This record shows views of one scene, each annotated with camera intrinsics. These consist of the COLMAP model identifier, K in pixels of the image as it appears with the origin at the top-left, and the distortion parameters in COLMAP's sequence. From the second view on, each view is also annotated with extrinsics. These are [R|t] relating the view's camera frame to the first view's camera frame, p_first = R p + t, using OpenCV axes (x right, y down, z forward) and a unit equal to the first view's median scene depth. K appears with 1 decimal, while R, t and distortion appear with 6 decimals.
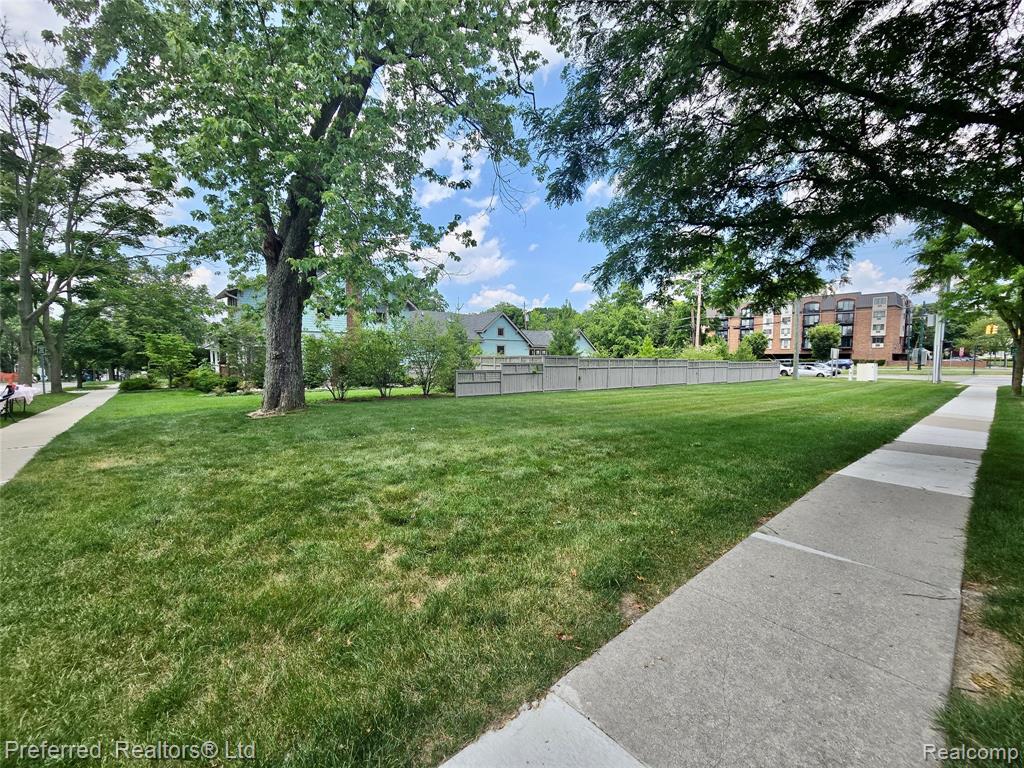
lens RADIAL K [[417.1, 0, 514.6], [0, 417.1, 379.8], [0, 0, 1]] dist [-0.001263, -0.000600]
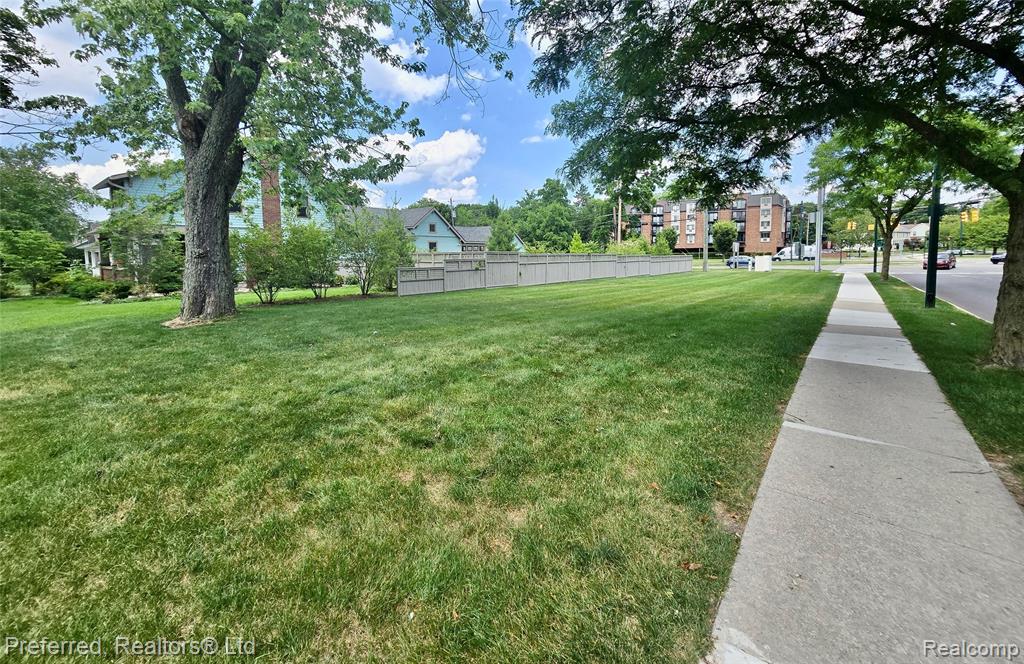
lens RADIAL K [[415.7, 0, 510.4], [0, 415.7, 277.5], [0, 0, 1]] dist [-0.000509, 0.000218]
pose [[0.984256, -0.021714, 0.175410, -0.105611], [0.021189, 0.999764, 0.004870, -0.000830], [-0.175475, -0.001076, 0.984483, 0.054332]]
